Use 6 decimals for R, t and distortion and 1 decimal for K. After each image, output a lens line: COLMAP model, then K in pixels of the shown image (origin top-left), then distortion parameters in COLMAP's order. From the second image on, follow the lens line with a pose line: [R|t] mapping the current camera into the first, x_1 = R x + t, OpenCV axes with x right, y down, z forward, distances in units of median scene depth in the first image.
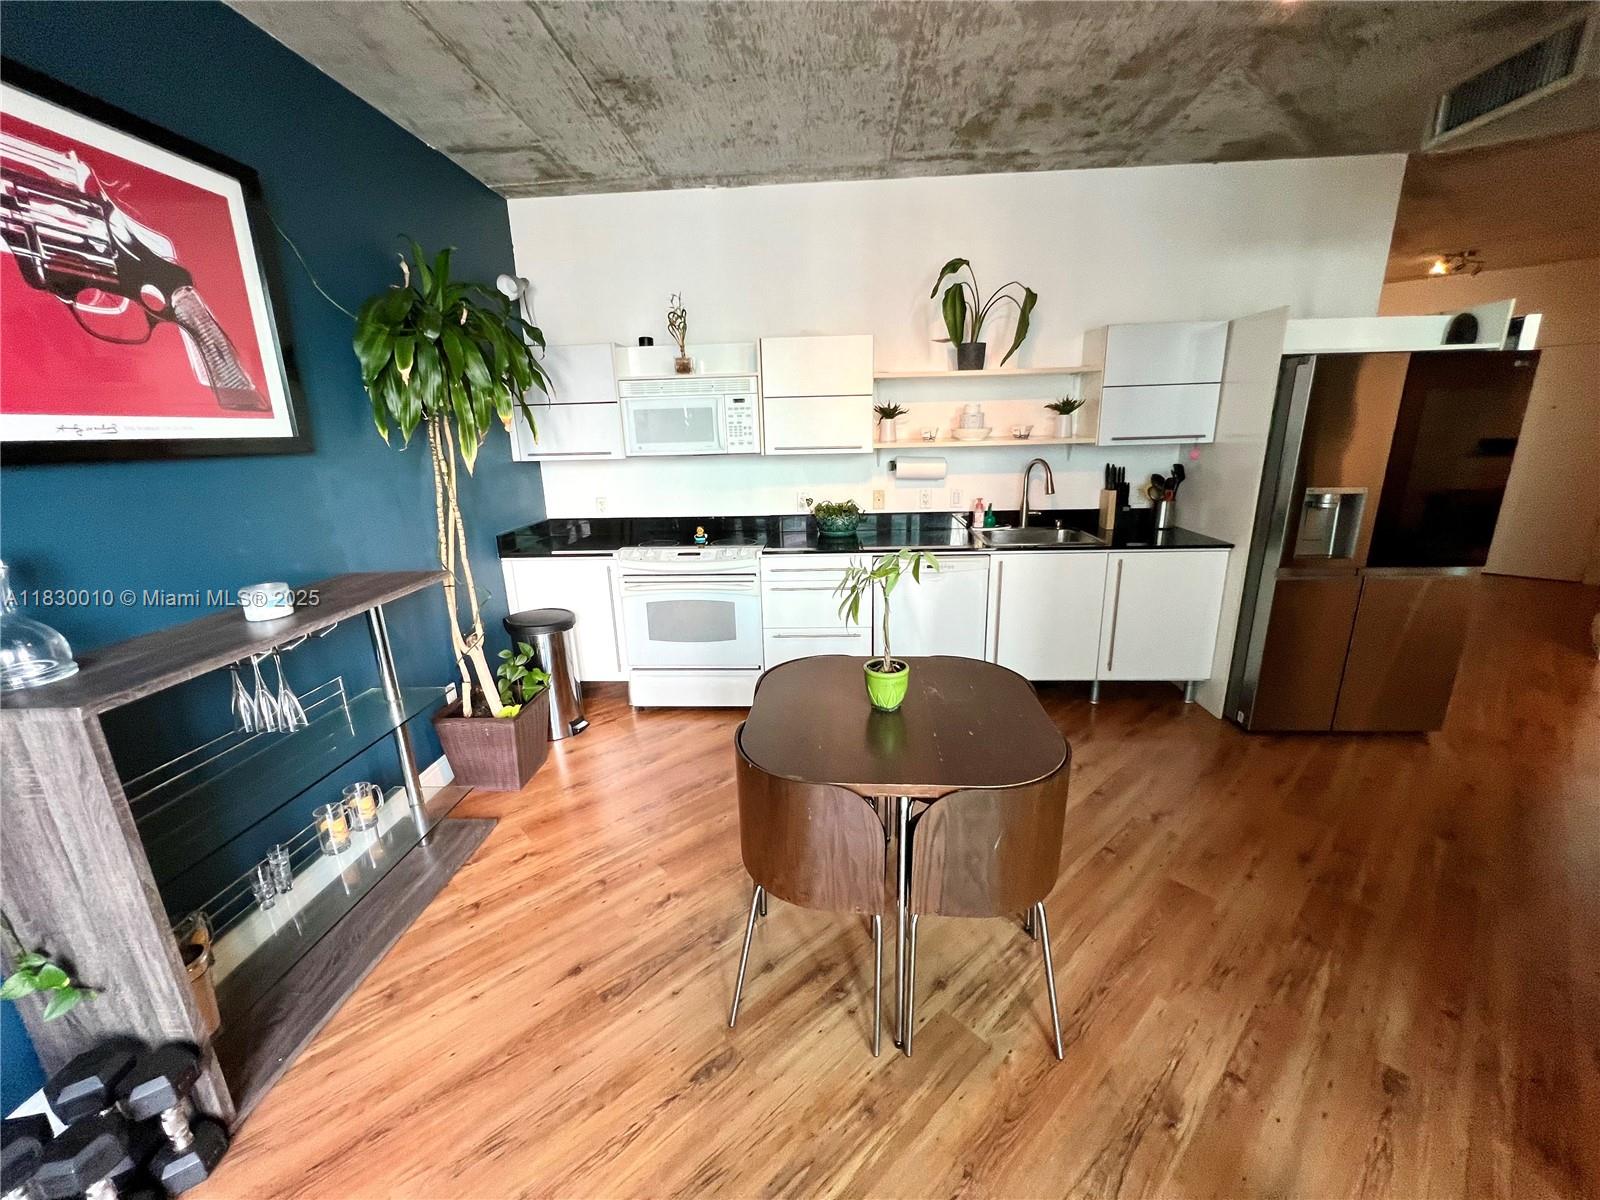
lens RADIAL K [[640.5, 0, 800.2], [0, 640.5, 598.0], [0, 0, 1]] dist [-0.000640, 0.000312]
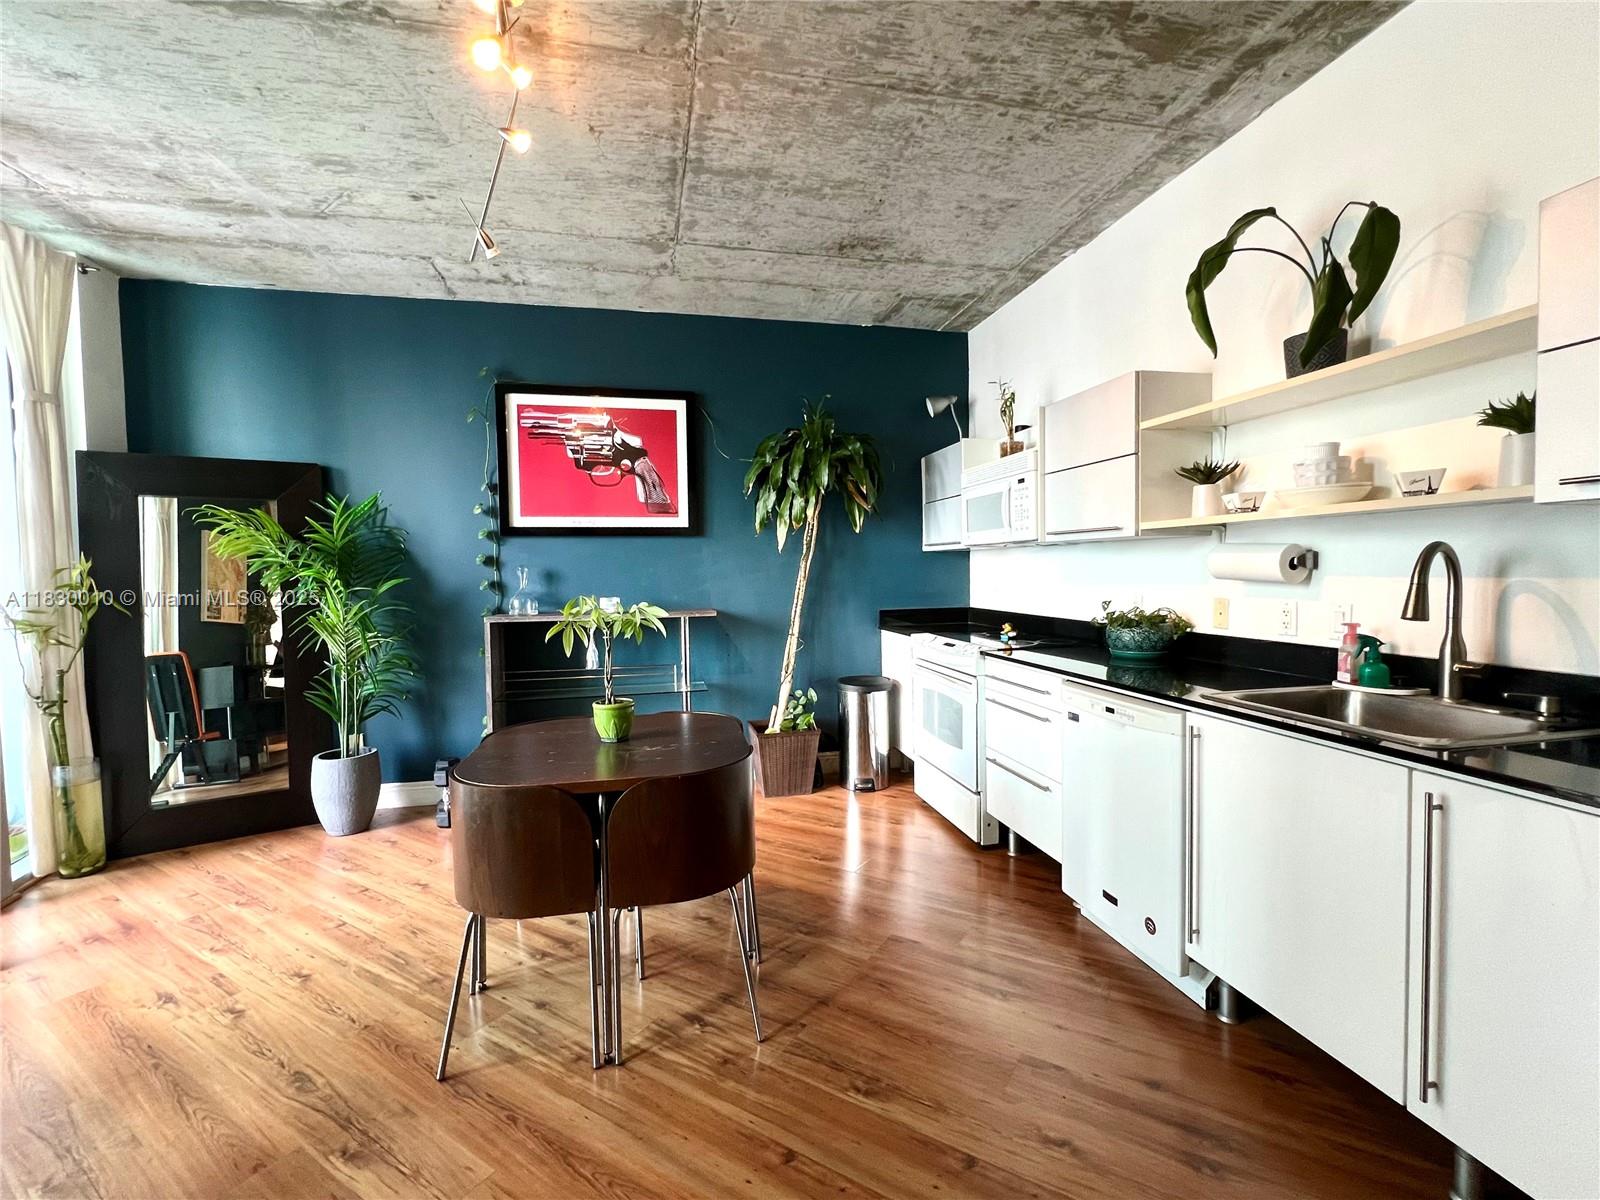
lens RADIAL K [[707.2, 0, 801.1], [0, 707.2, 598.3], [0, 0, 1]] dist [-0.001734, 0.000505]
pose [[0.270931, 0.061523, -0.960631, 1.513589], [-0.240287, 0.970686, -0.005603, -0.153455], [0.932126, 0.232345, 0.277772, 0.987359]]
